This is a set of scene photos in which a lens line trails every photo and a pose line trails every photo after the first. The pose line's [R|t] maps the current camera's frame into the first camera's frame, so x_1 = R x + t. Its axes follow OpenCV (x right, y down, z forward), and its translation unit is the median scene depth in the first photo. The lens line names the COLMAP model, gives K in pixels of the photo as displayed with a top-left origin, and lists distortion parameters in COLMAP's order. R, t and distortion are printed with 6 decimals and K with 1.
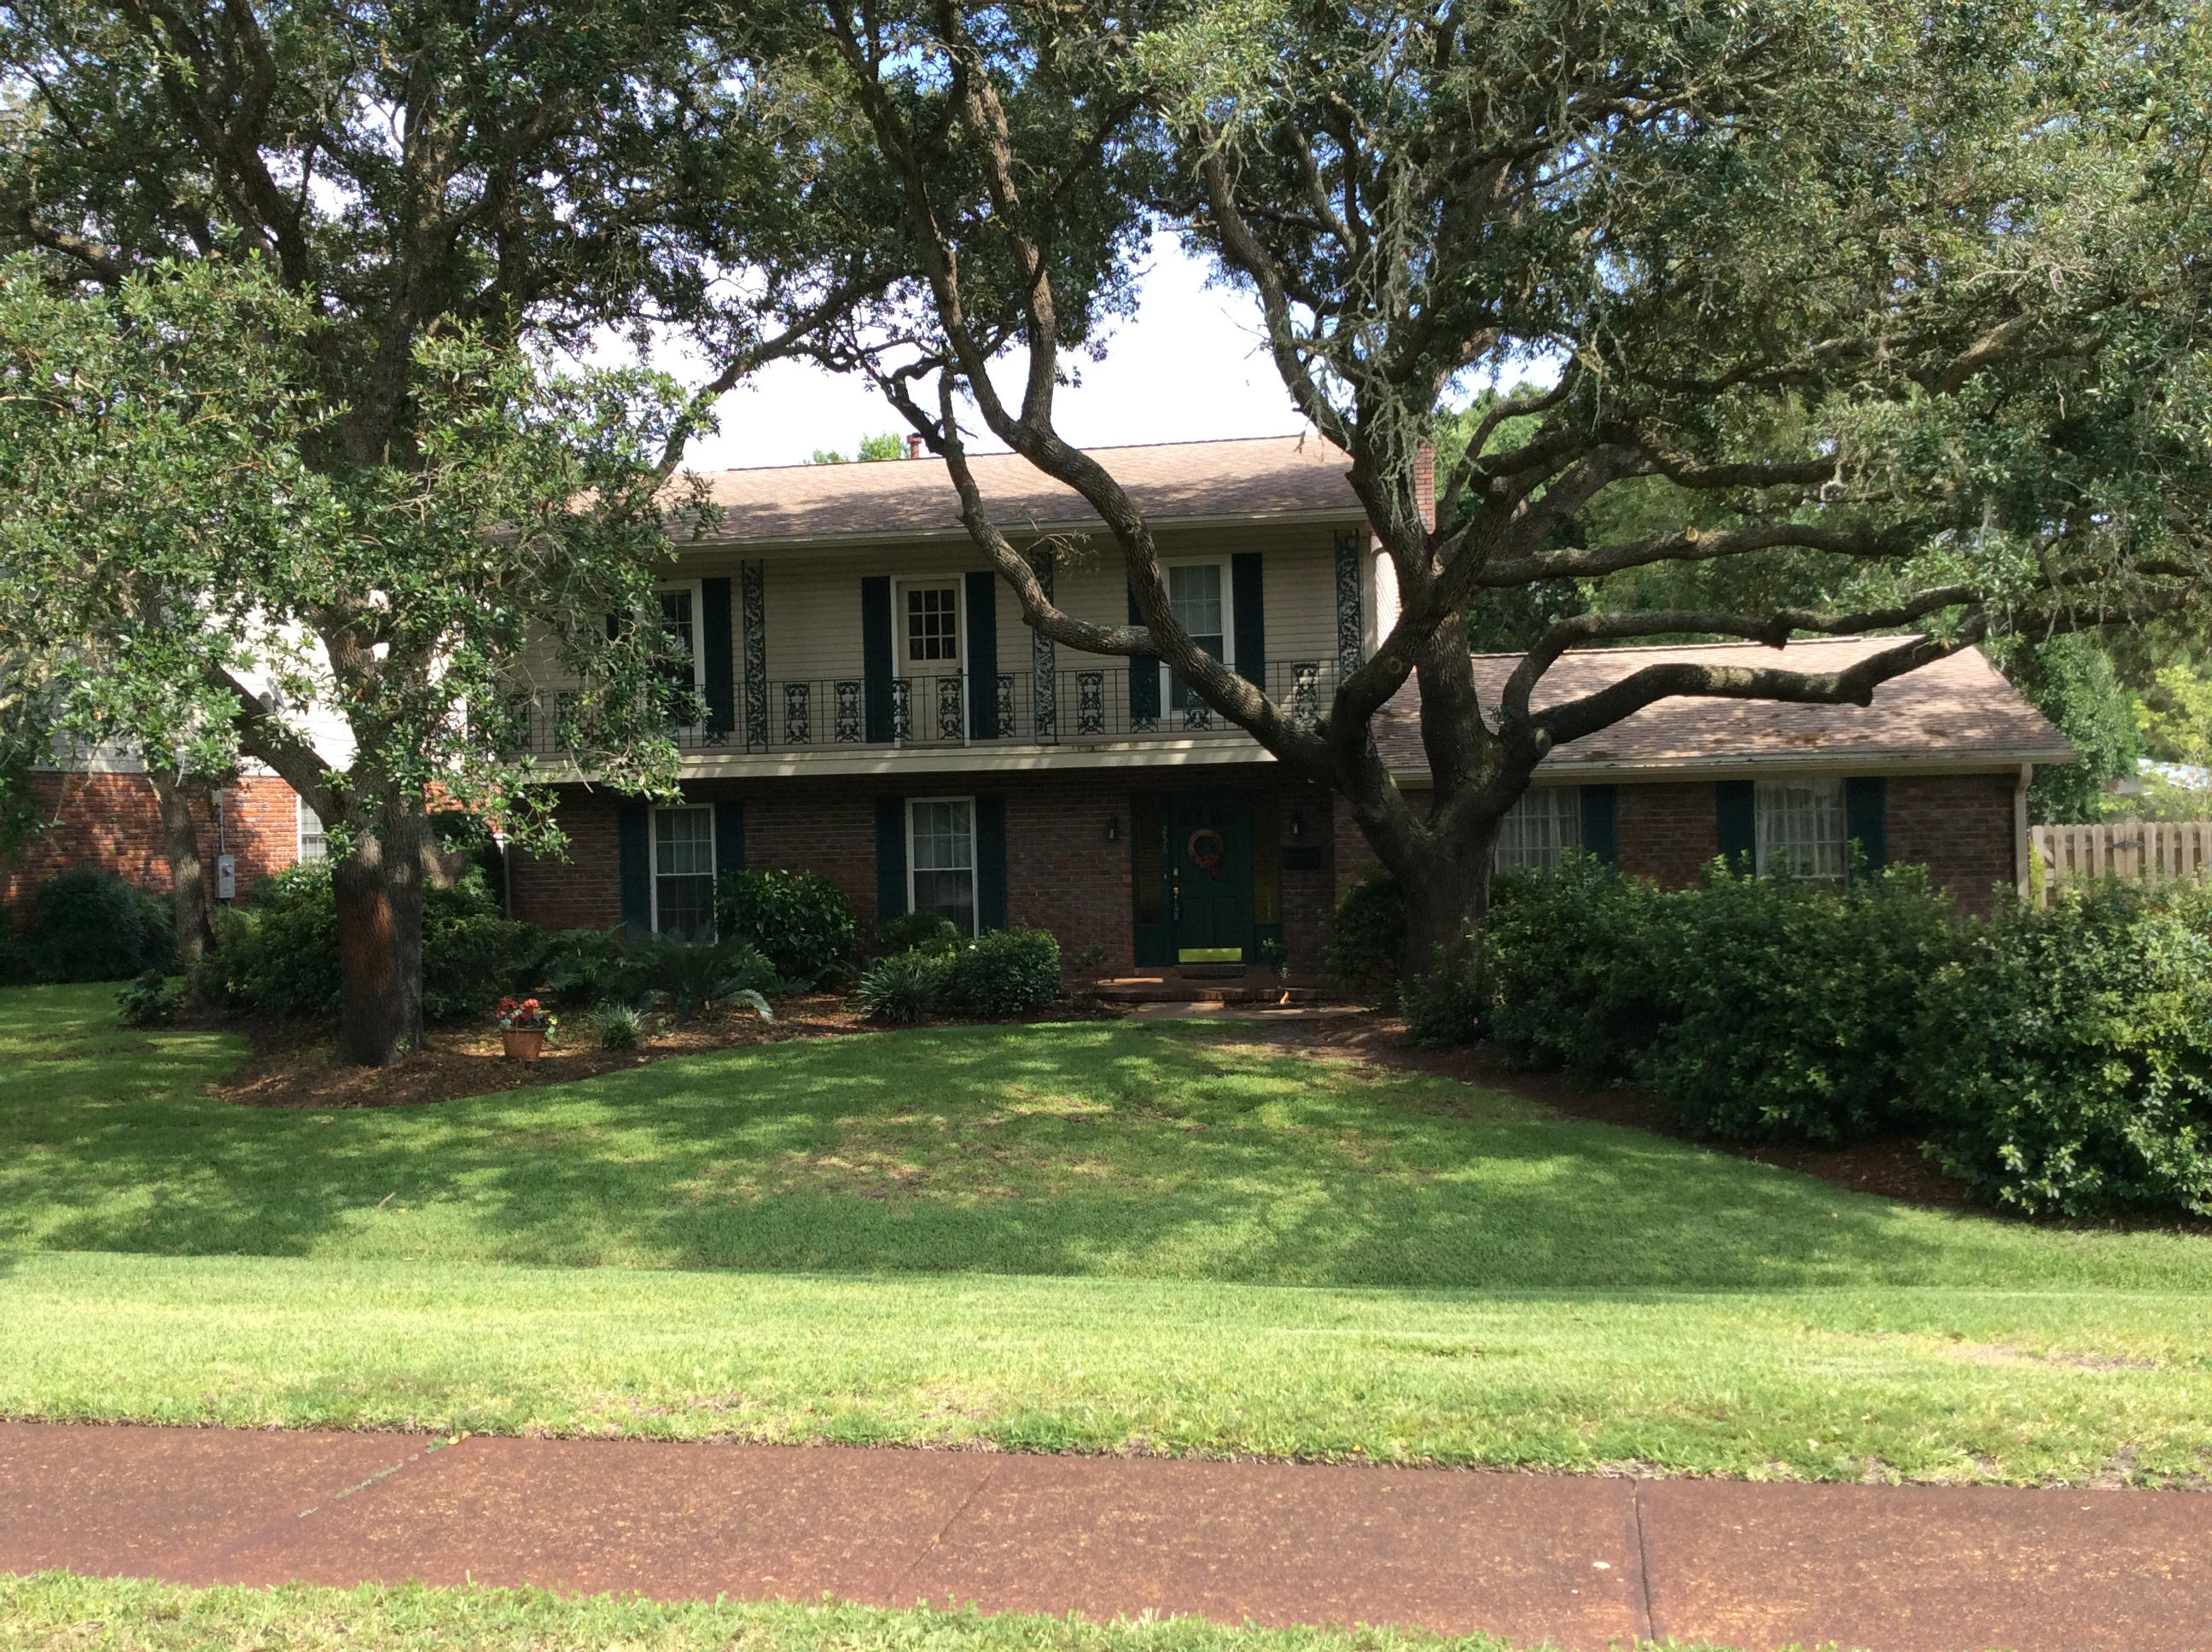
lens RADIAL K [[2108.6, 0, 1105.3], [0, 2108.6, 869.5], [0, 0, 1]] dist [0.177580, -0.379731]
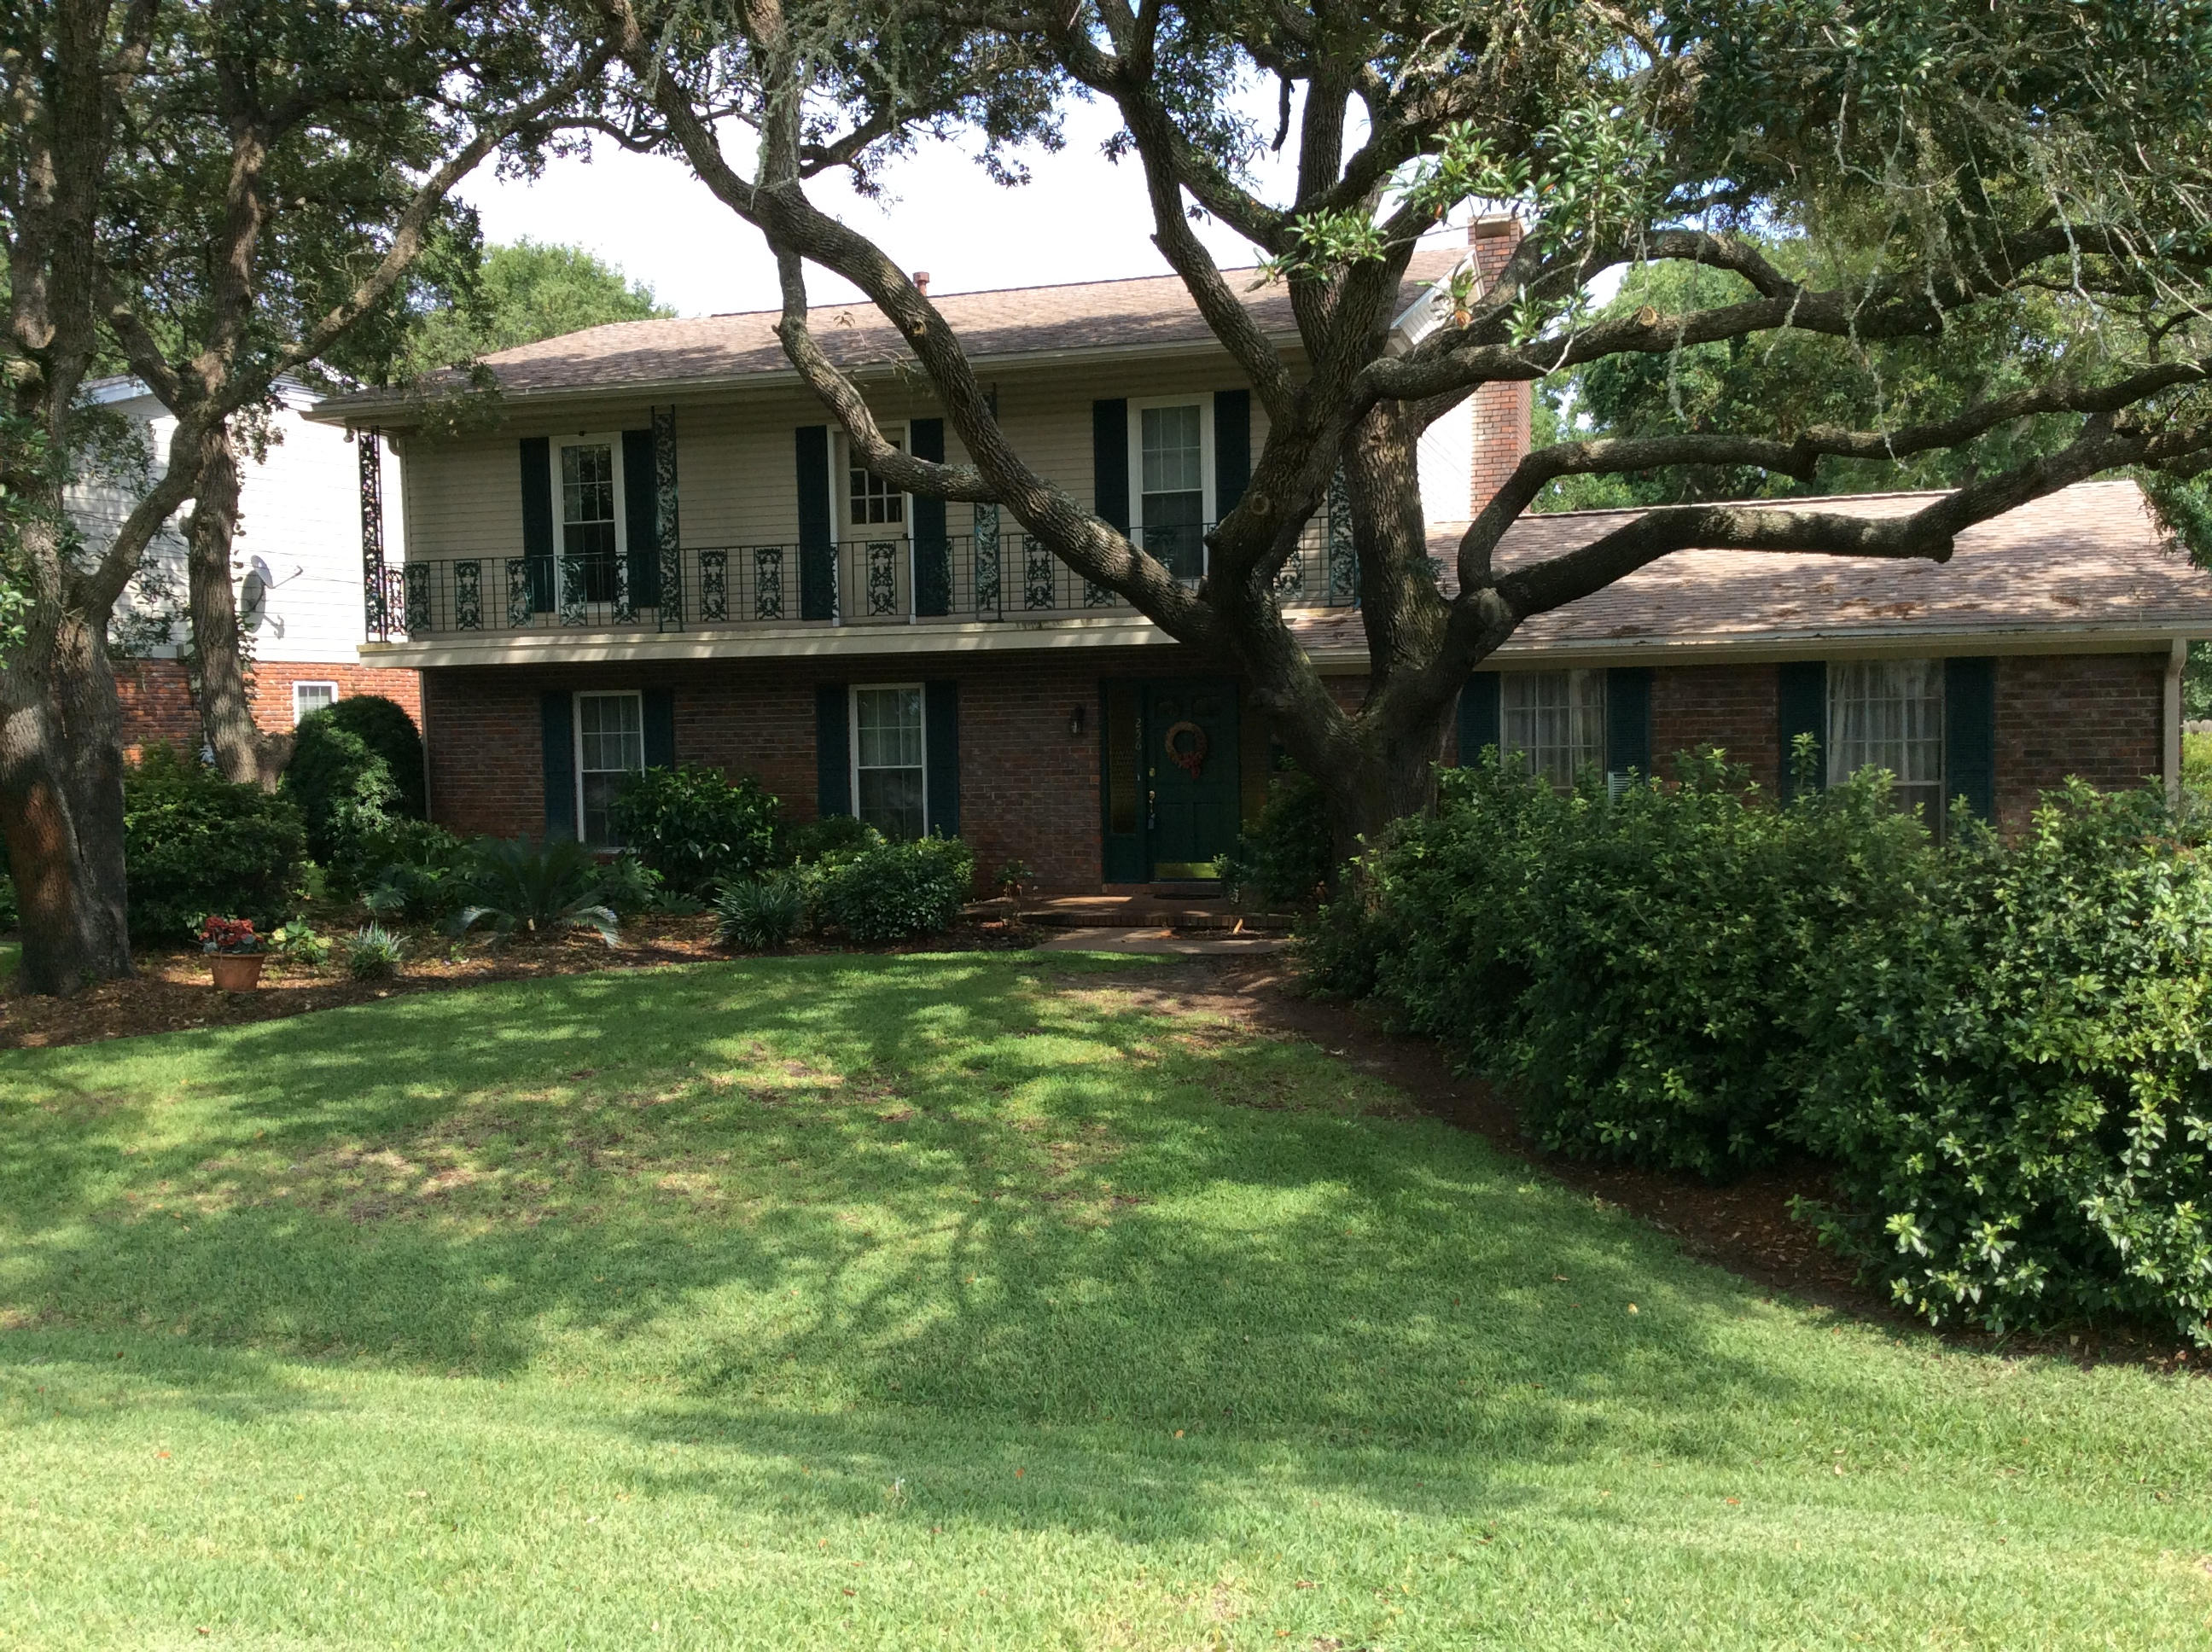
lens RADIAL K [[2065.2, 0, 1105.6], [0, 2065.2, 845.4], [0, 0, 1]] dist [0.156238, -0.347915]
pose [[0.990574, 0.012715, -0.136387, 0.164954], [-0.007571, 0.999242, 0.038176, -0.001400], [0.136769, -0.036783, 0.989920, 0.219664]]
